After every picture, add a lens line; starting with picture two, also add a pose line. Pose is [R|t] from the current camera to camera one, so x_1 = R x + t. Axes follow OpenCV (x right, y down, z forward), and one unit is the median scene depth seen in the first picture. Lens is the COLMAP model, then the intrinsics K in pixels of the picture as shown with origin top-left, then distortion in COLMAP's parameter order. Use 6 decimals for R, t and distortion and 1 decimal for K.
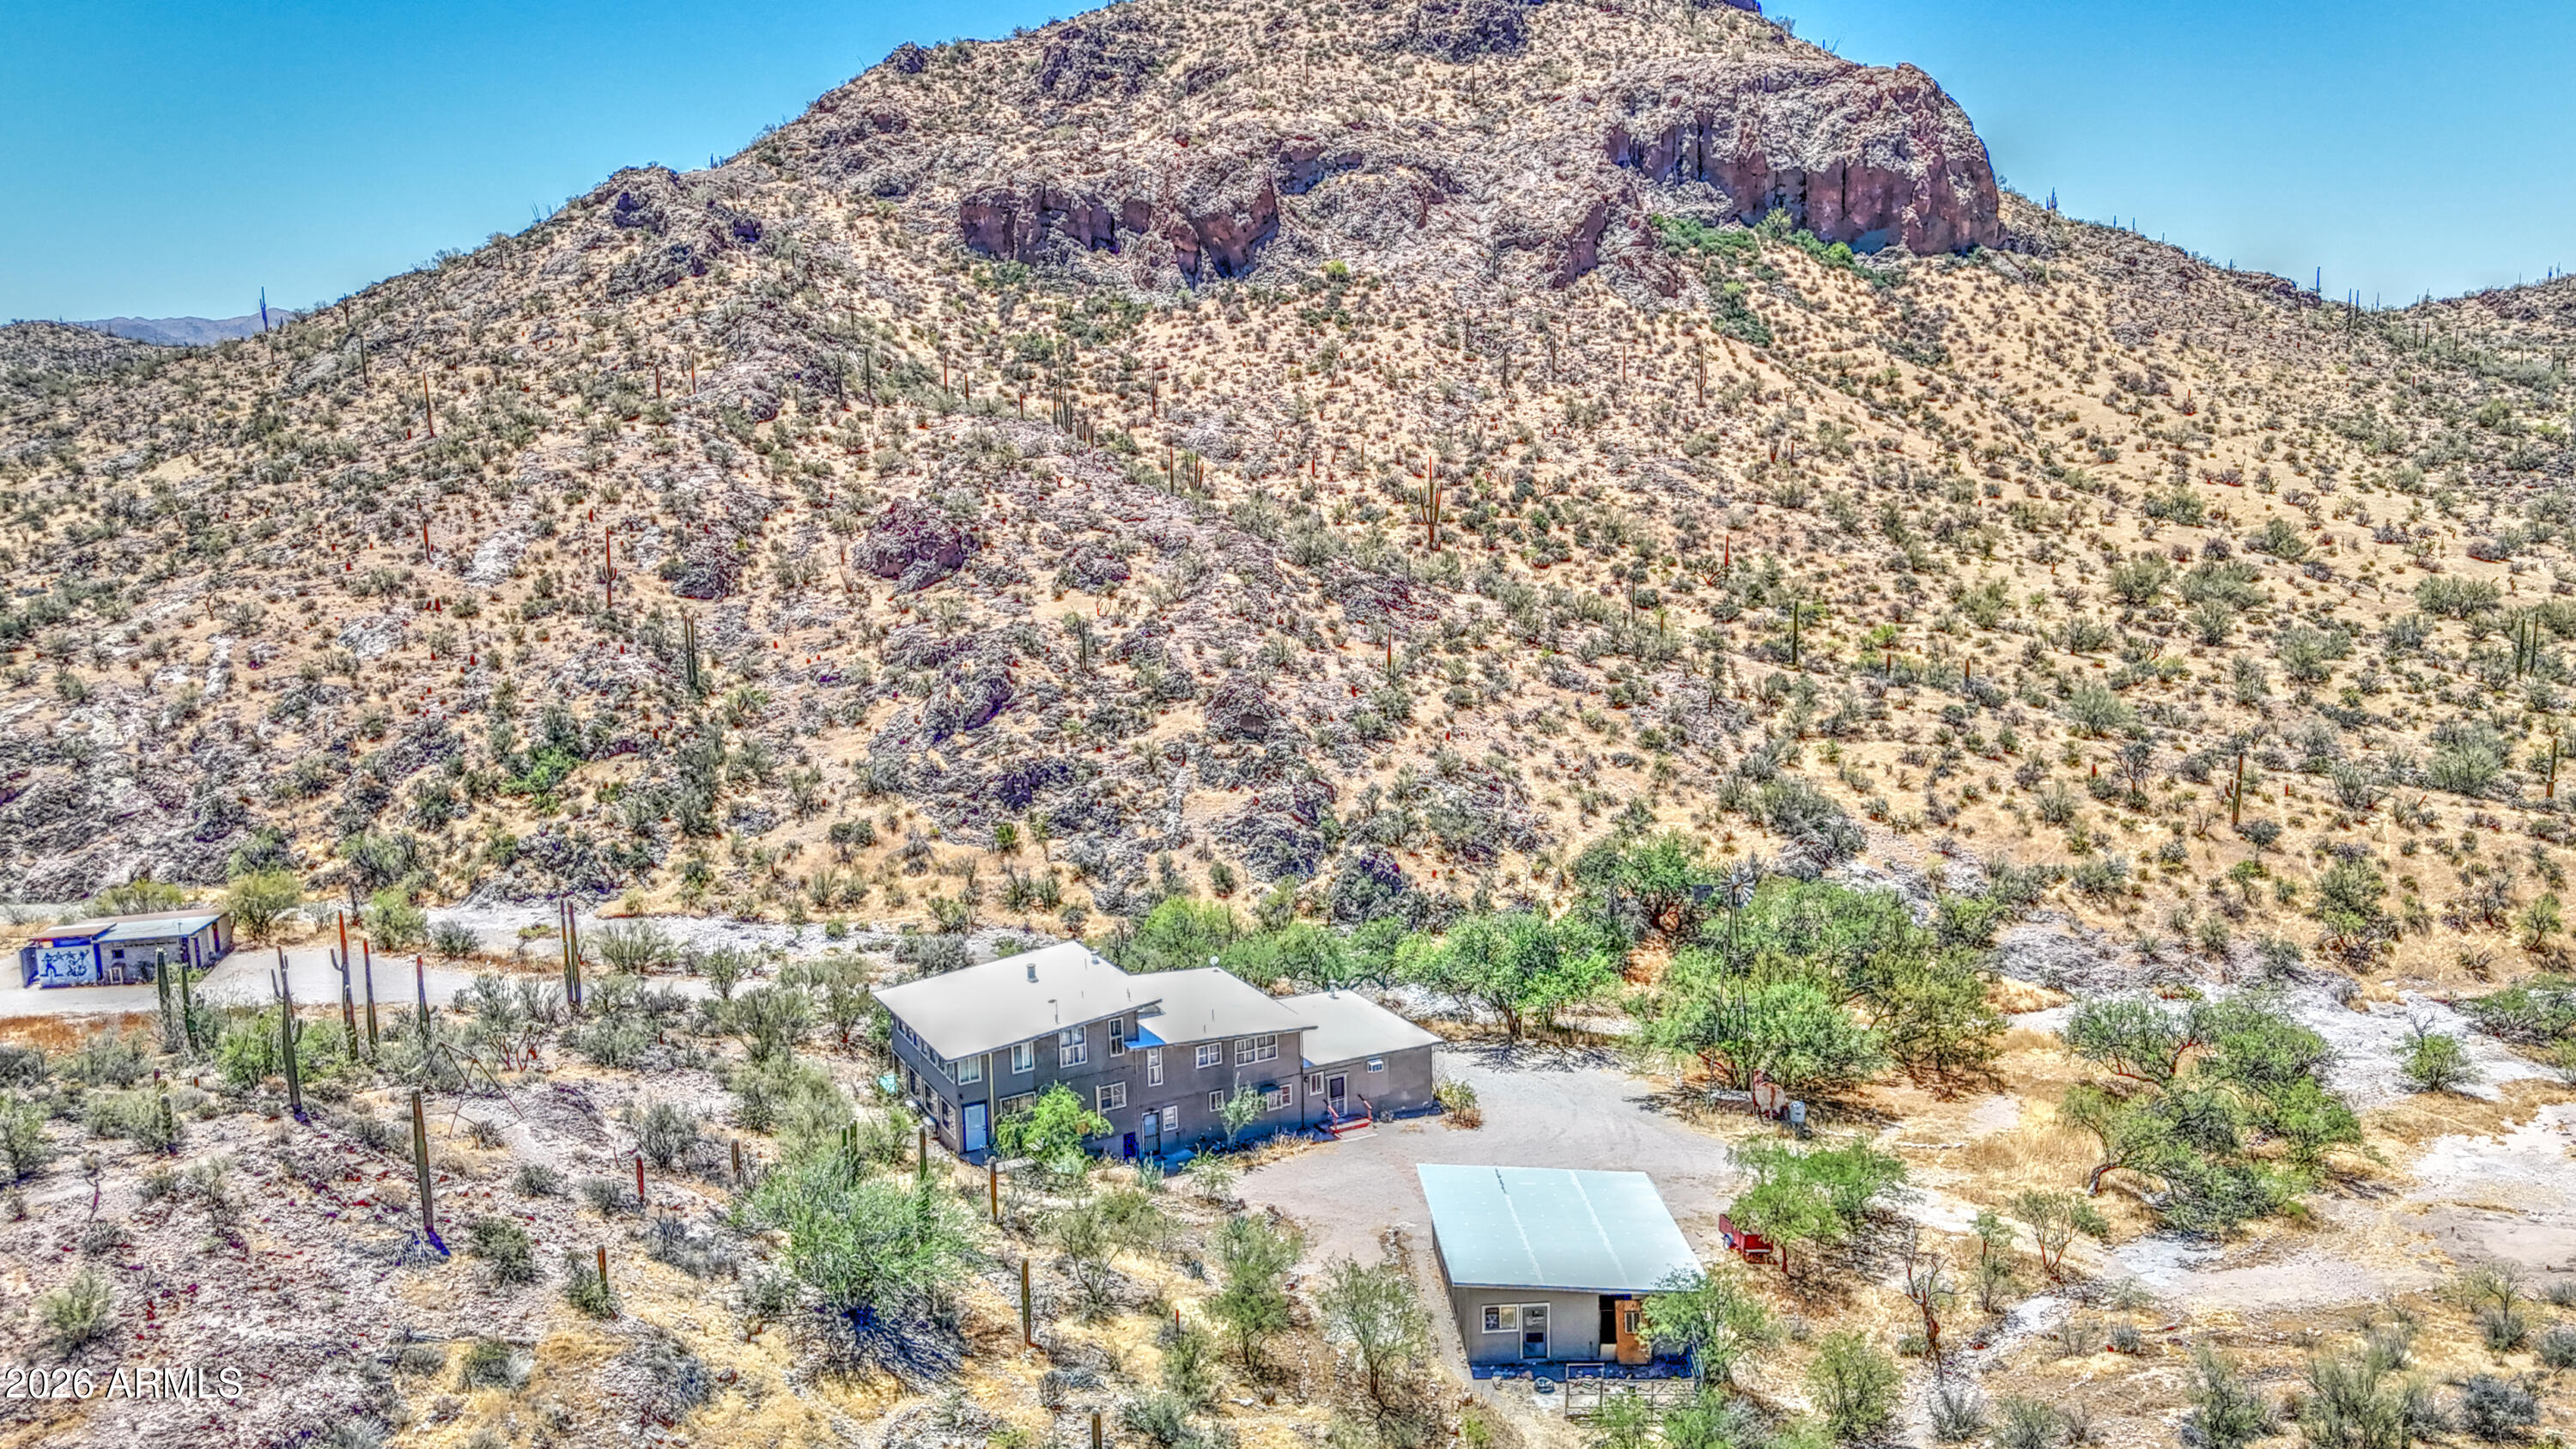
lens RADIAL K [[1962.4, 0, 1302.7], [0, 1962.4, 724.4], [0, 0, 1]] dist [0.088497, -0.107794]
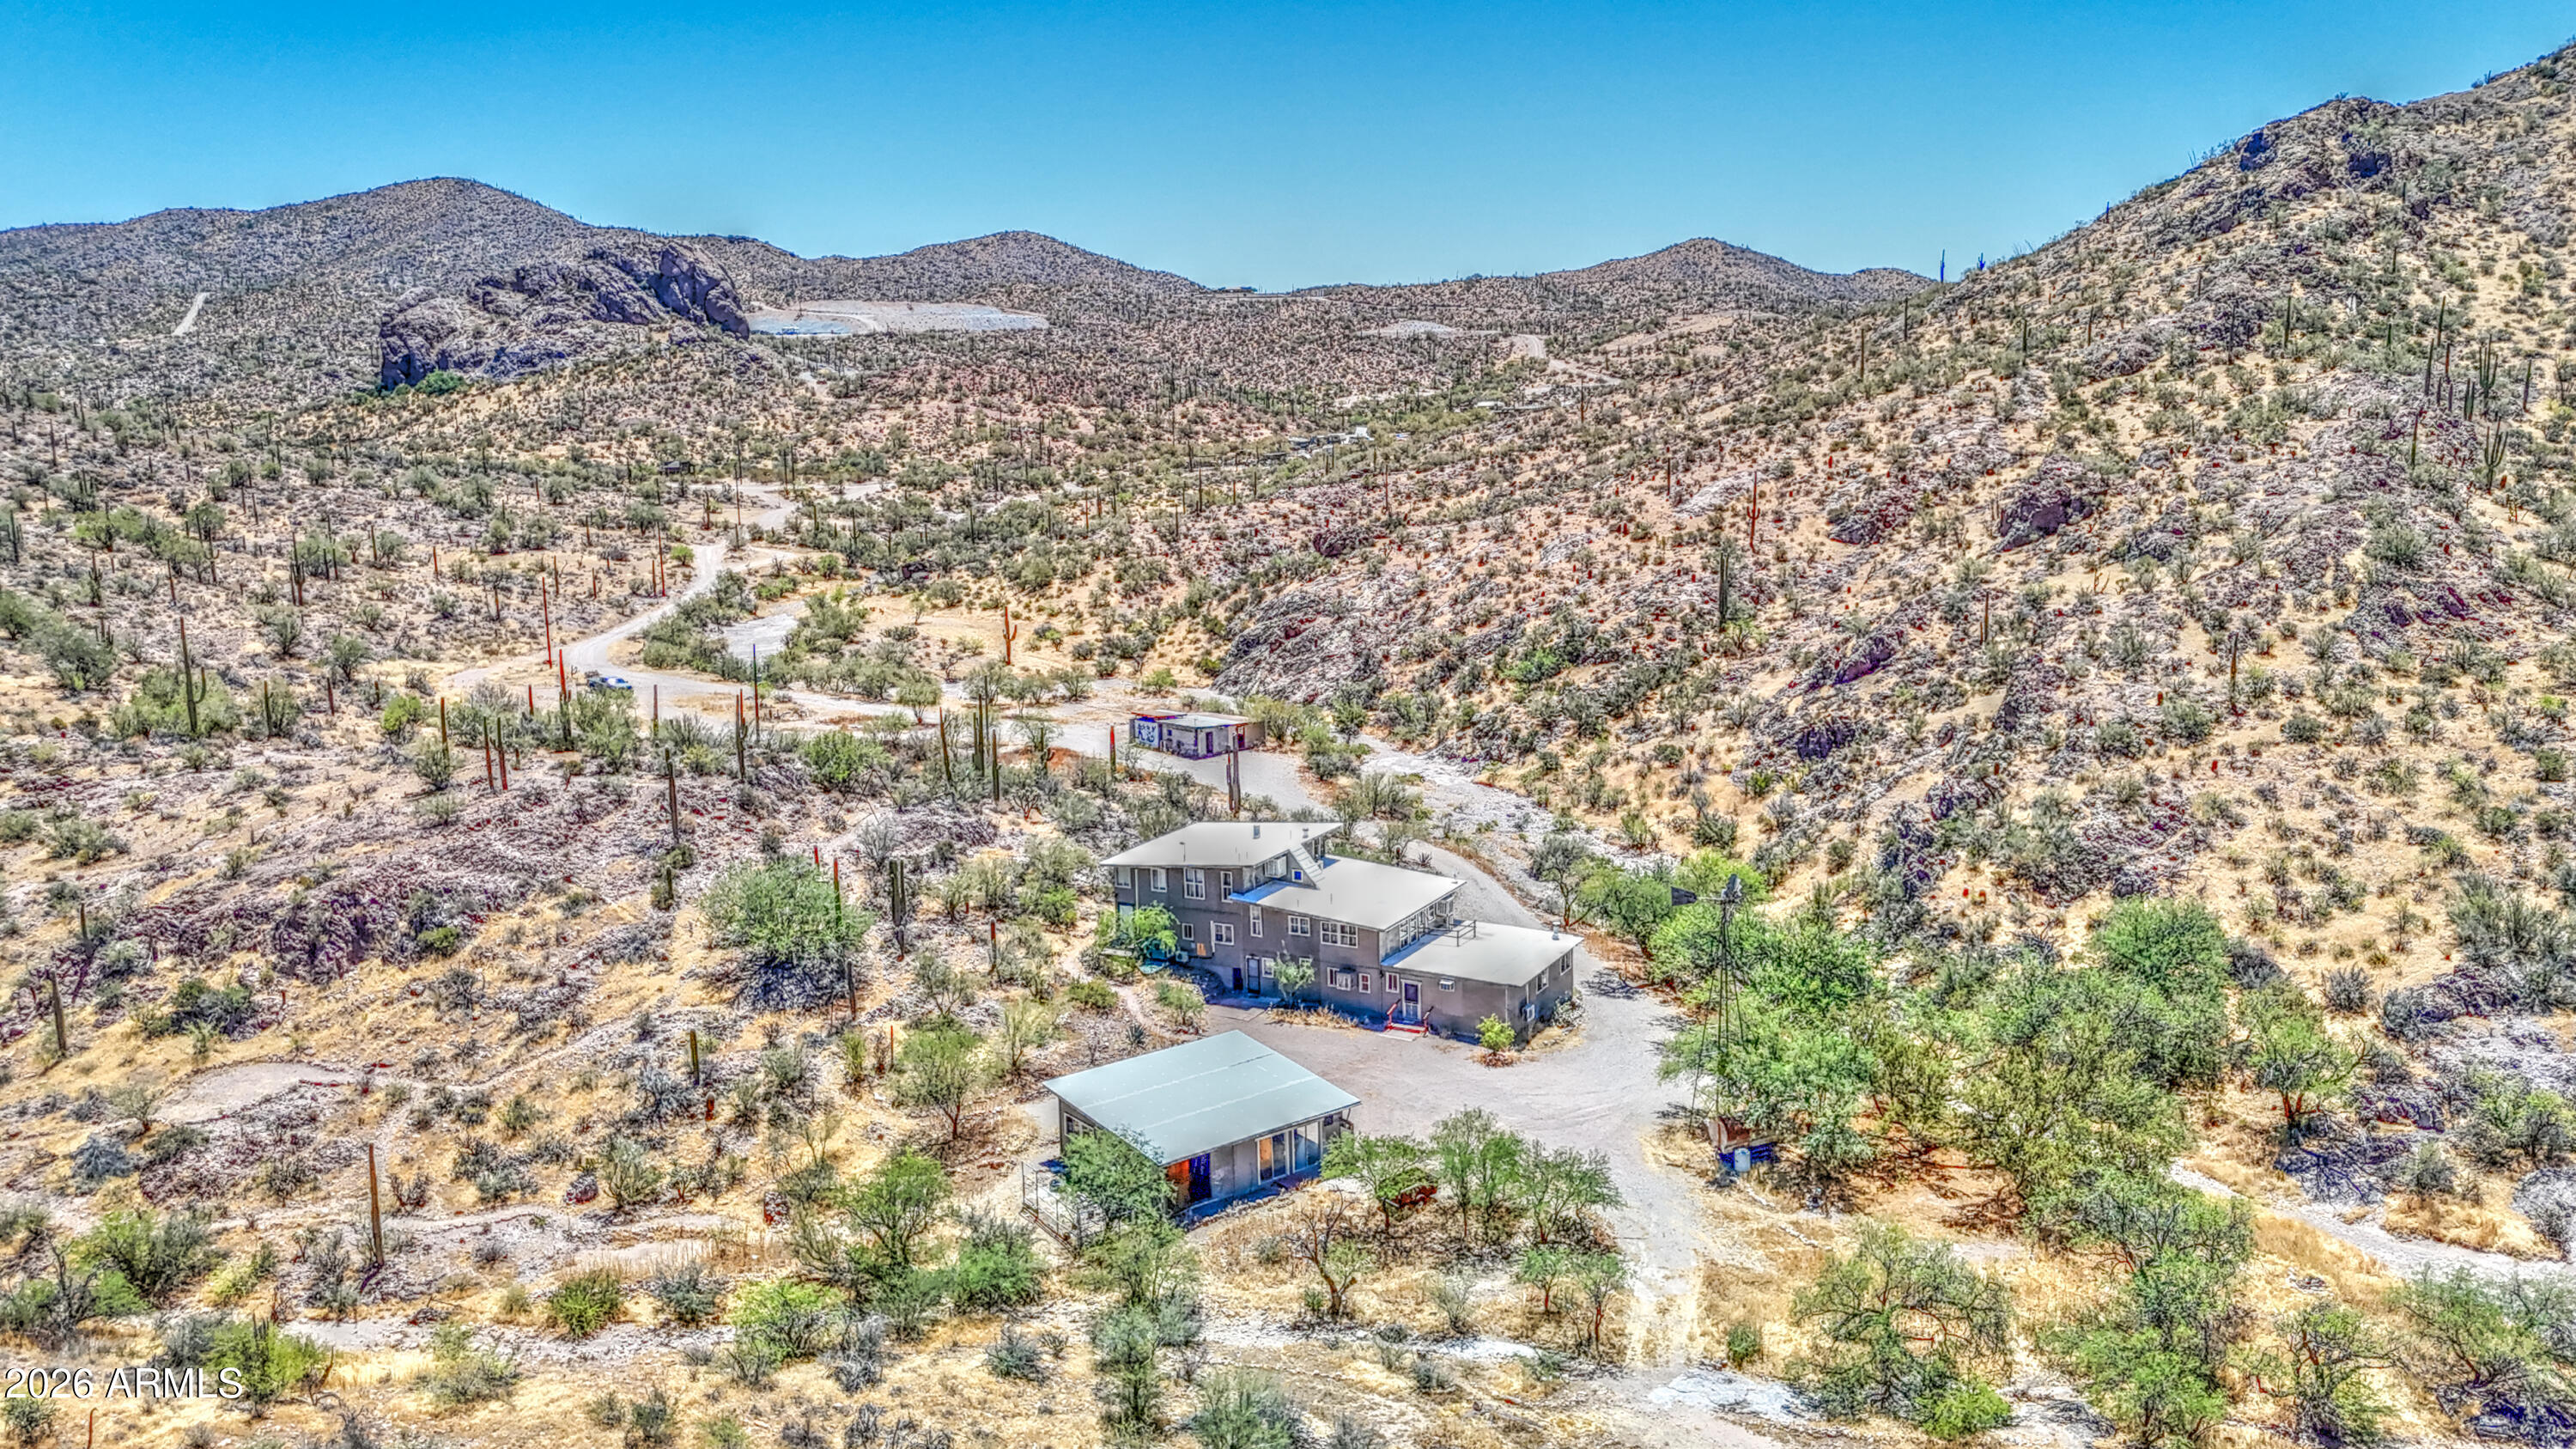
lens RADIAL K [[1991.6, 0, 1309.4], [0, 1991.6, 731.7], [0, 0, 1]] dist [0.076994, -0.072863]
pose [[0.551147, 0.160690, -0.818789, 0.384545], [-0.135910, 0.985465, 0.101916, -0.029517], [0.823265, 0.055111, 0.564976, 0.133373]]
